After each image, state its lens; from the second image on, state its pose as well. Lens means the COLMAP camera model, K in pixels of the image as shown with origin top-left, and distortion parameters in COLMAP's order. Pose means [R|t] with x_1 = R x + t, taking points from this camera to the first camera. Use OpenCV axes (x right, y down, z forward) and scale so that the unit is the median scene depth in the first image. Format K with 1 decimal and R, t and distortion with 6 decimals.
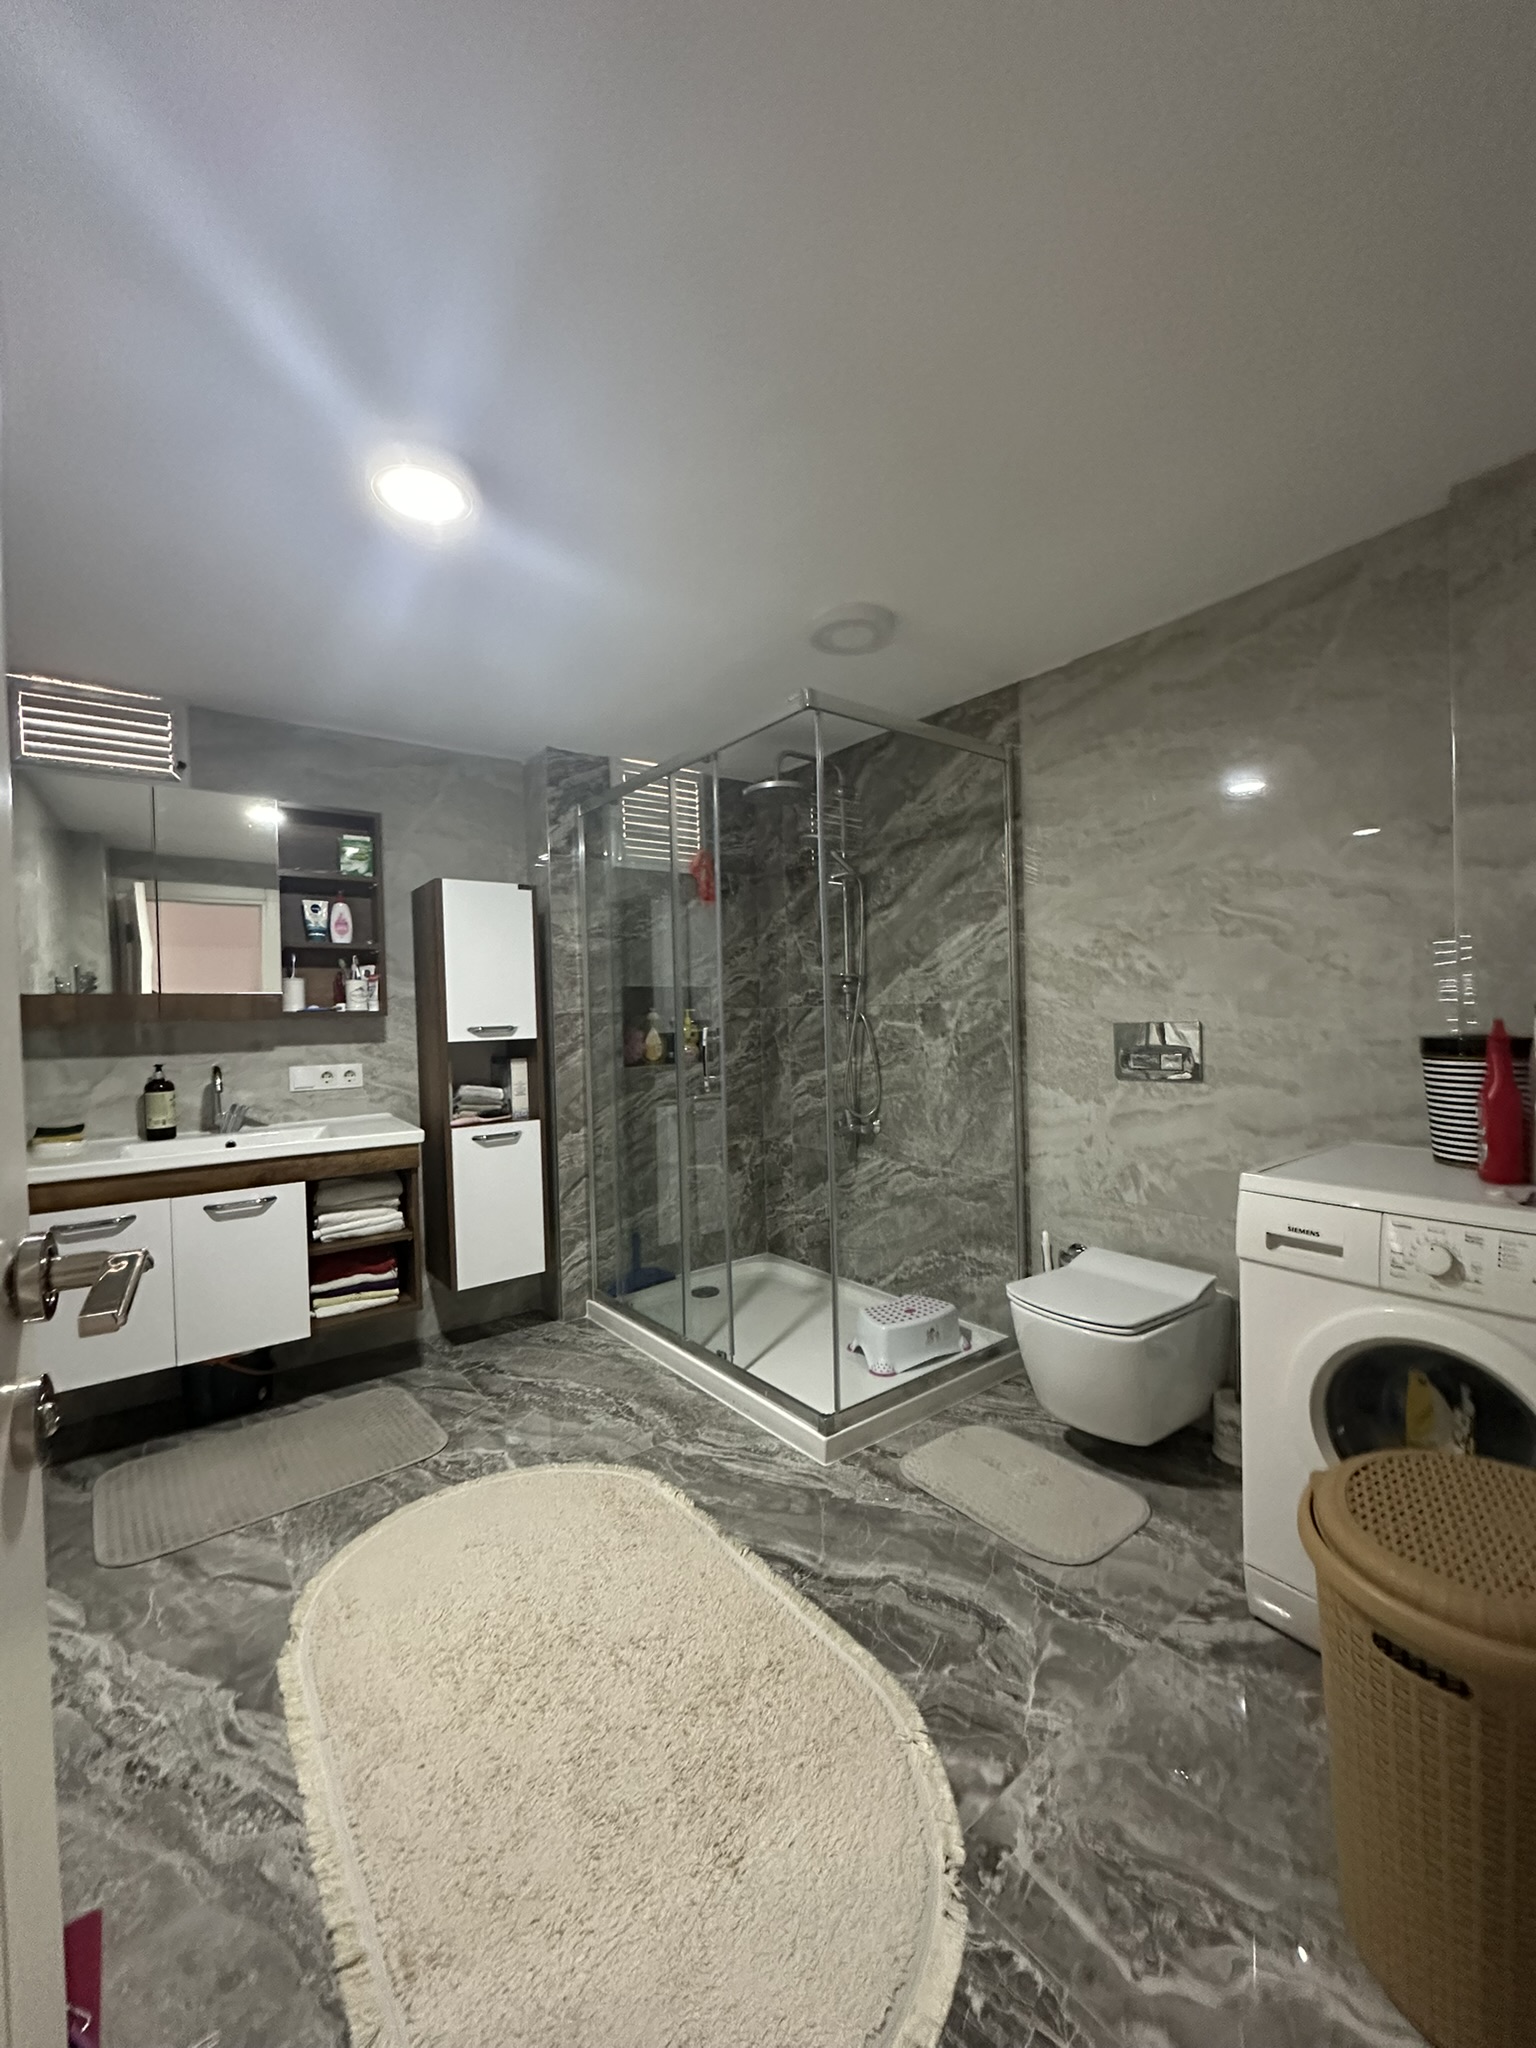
lens RADIAL K [[822.0, 0, 767.6], [0, 822.0, 1023.1], [0, 0, 1]] dist [-0.003727, 0.000970]
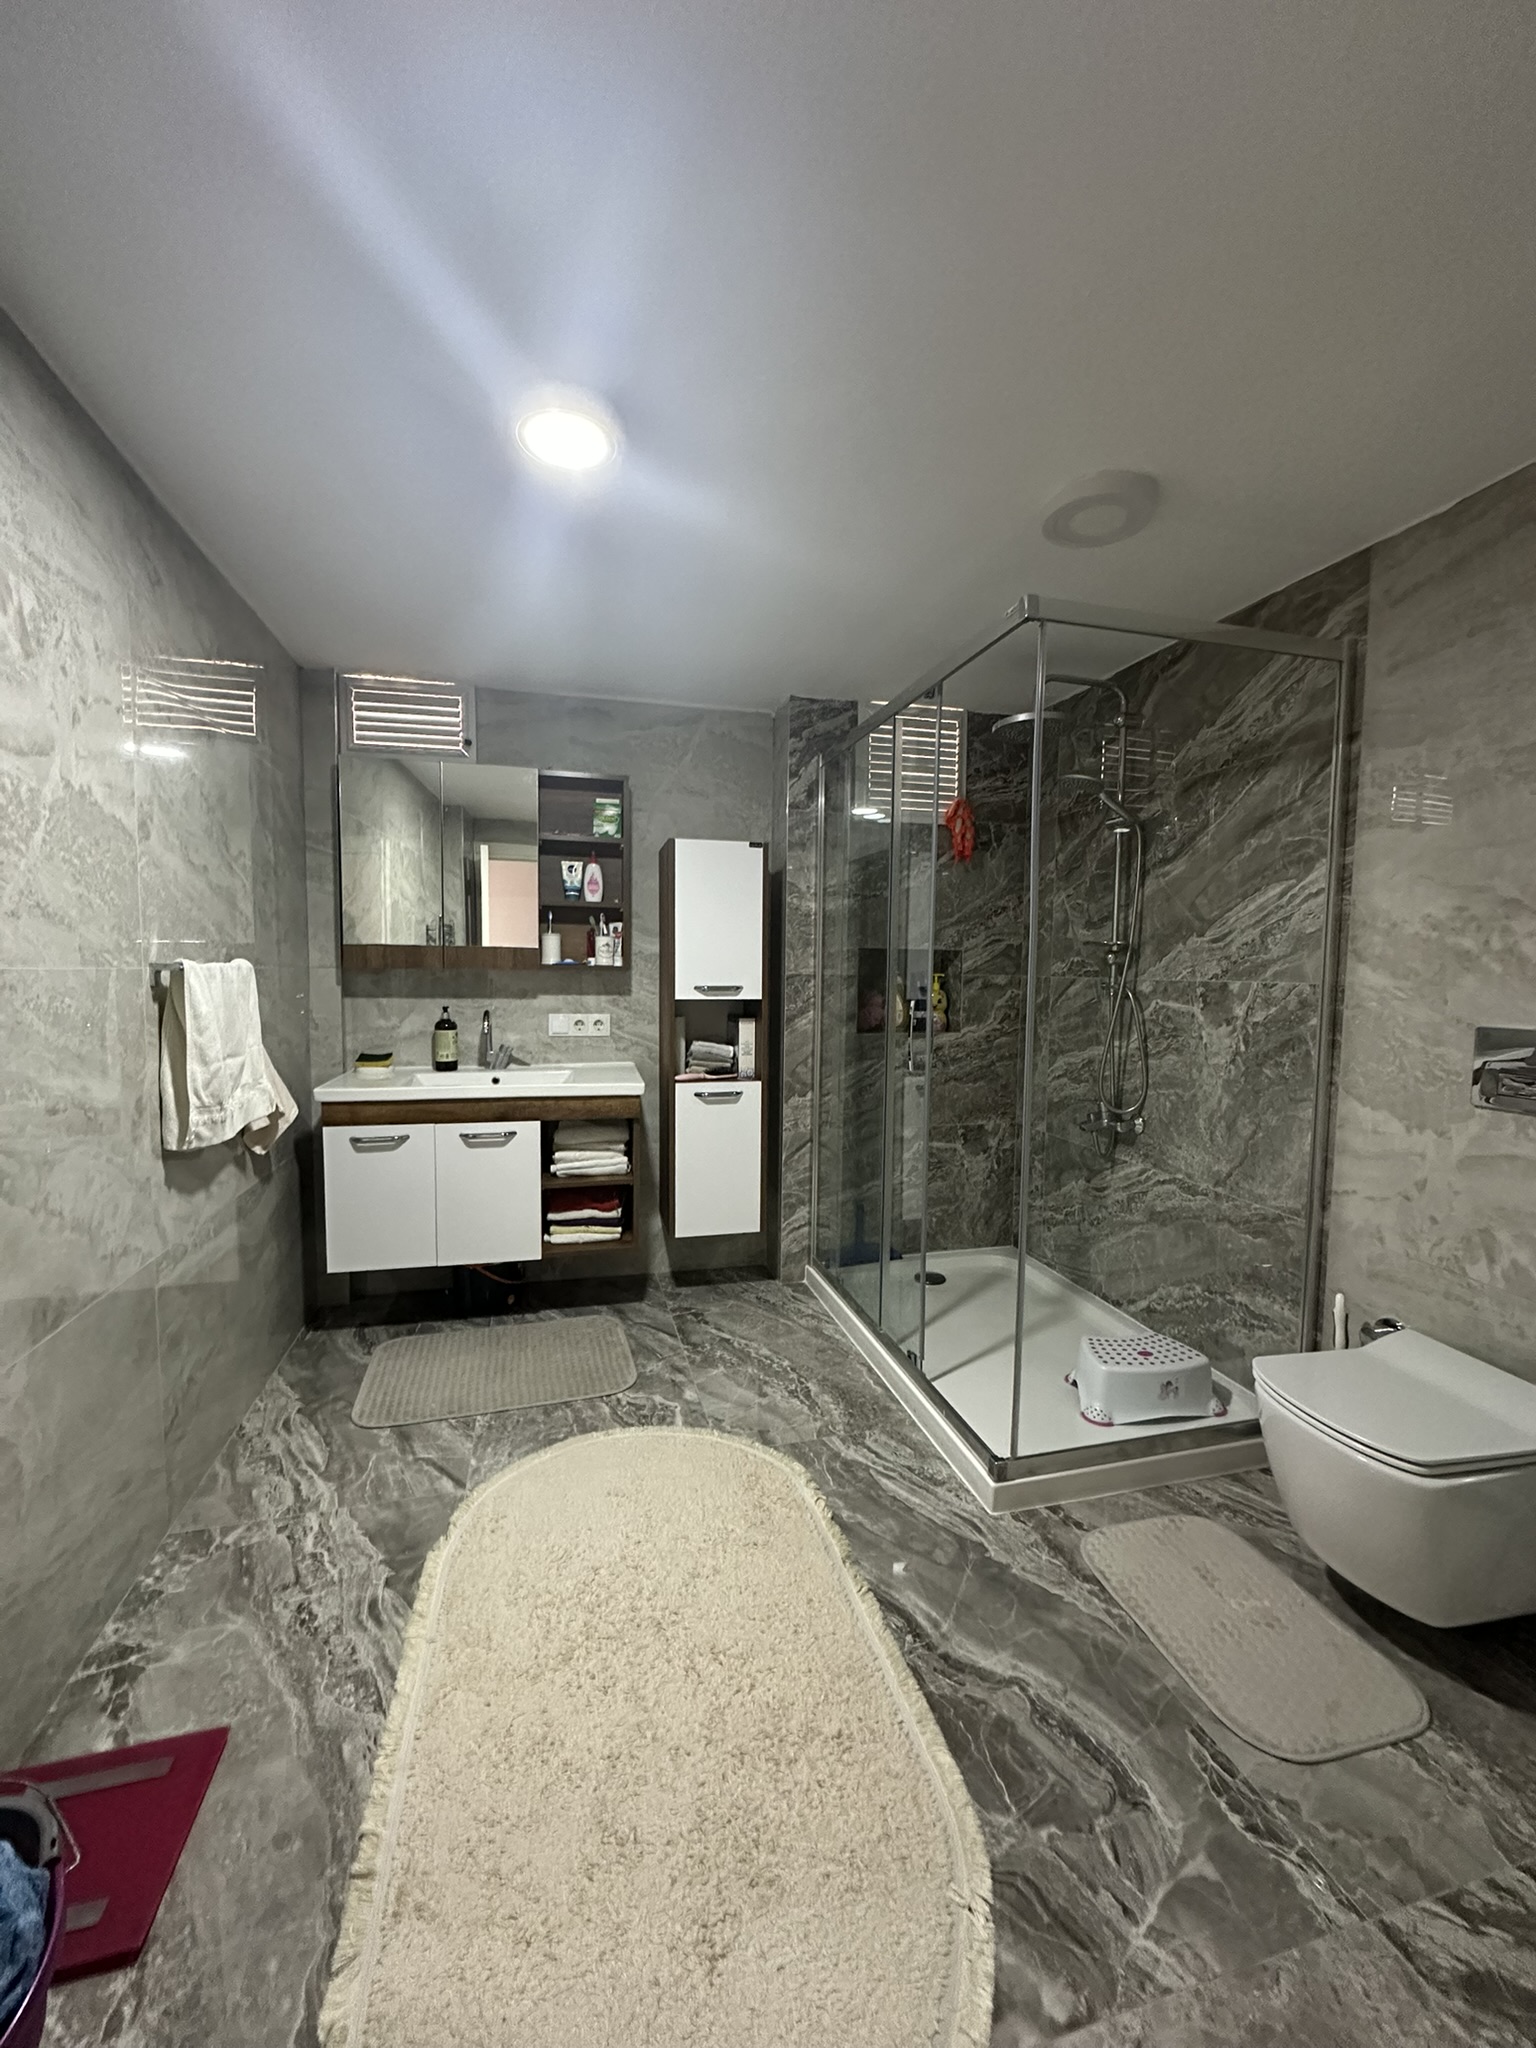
lens RADIAL K [[822.0, 0, 763.6], [0, 822.0, 1023.0], [0, 0, 1]] dist [-0.003727, 0.000970]
pose [[0.918054, 0.065577, -0.390994, 0.133502], [-0.041499, 0.996703, 0.069727, -0.027011], [0.394277, -0.047787, 0.917748, 0.113059]]
